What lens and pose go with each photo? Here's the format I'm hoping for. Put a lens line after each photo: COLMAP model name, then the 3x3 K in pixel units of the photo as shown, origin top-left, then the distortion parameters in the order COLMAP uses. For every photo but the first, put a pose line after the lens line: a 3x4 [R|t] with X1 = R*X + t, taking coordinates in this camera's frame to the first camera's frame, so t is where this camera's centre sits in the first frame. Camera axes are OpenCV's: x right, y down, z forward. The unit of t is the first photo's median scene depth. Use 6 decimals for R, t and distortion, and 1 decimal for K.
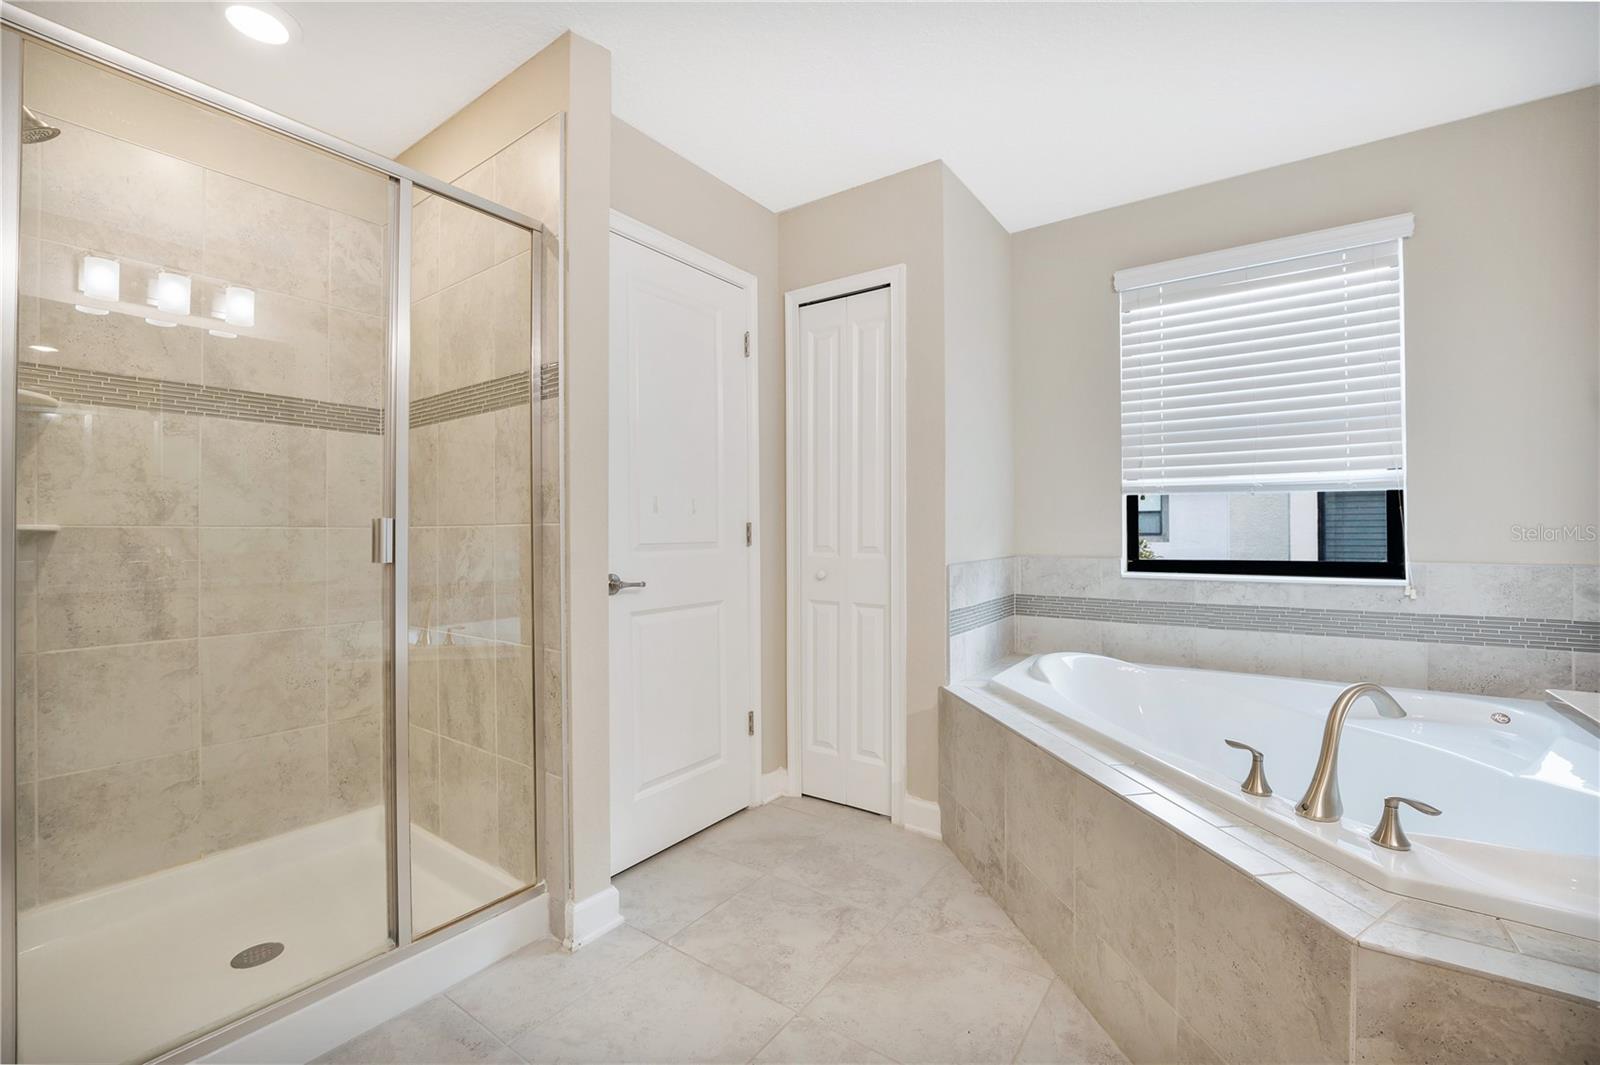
lens RADIAL K [[662.7, 0, 809.2], [0, 662.7, 530.5], [0, 0, 1]] dist [-0.021507, 0.001146]
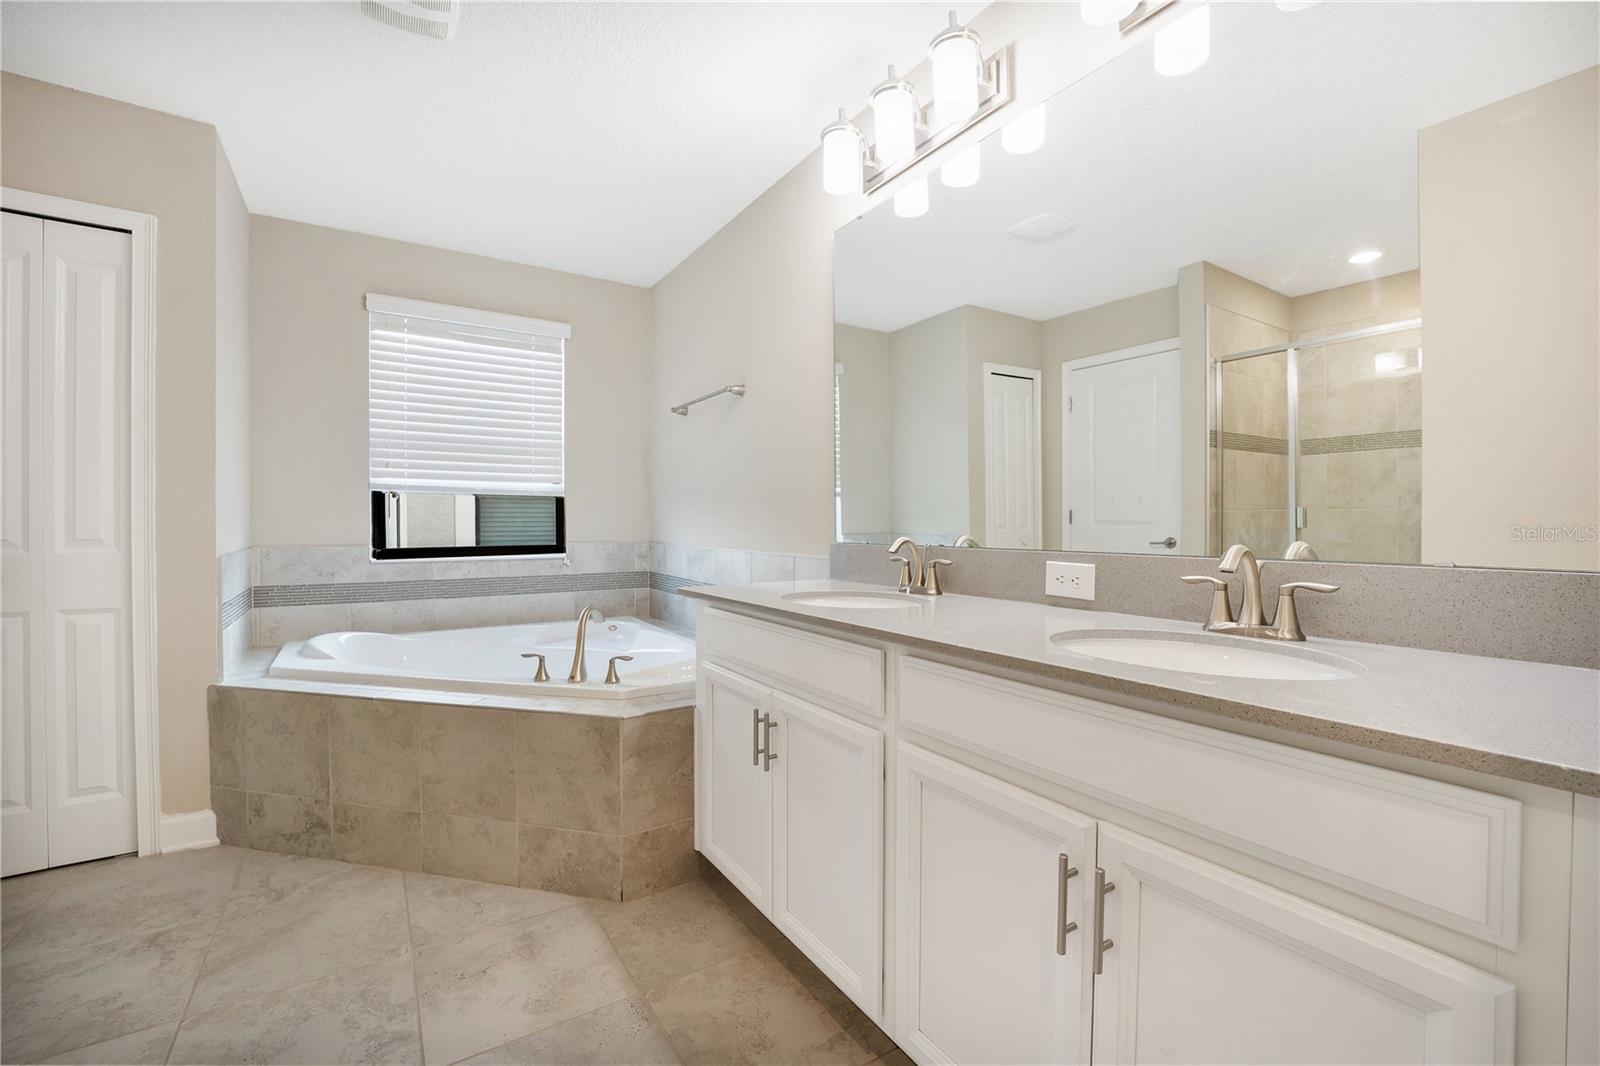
lens RADIAL K [[663.7, 0, 796.6], [0, 663.7, 530.4], [0, 0, 1]] dist [-0.019862, 0.001556]
pose [[0.368430, -0.004628, 0.929644, -0.366668], [-0.003751, 0.999972, 0.006465, 0.005684], [-0.929648, -0.005869, 0.368402, -0.121593]]
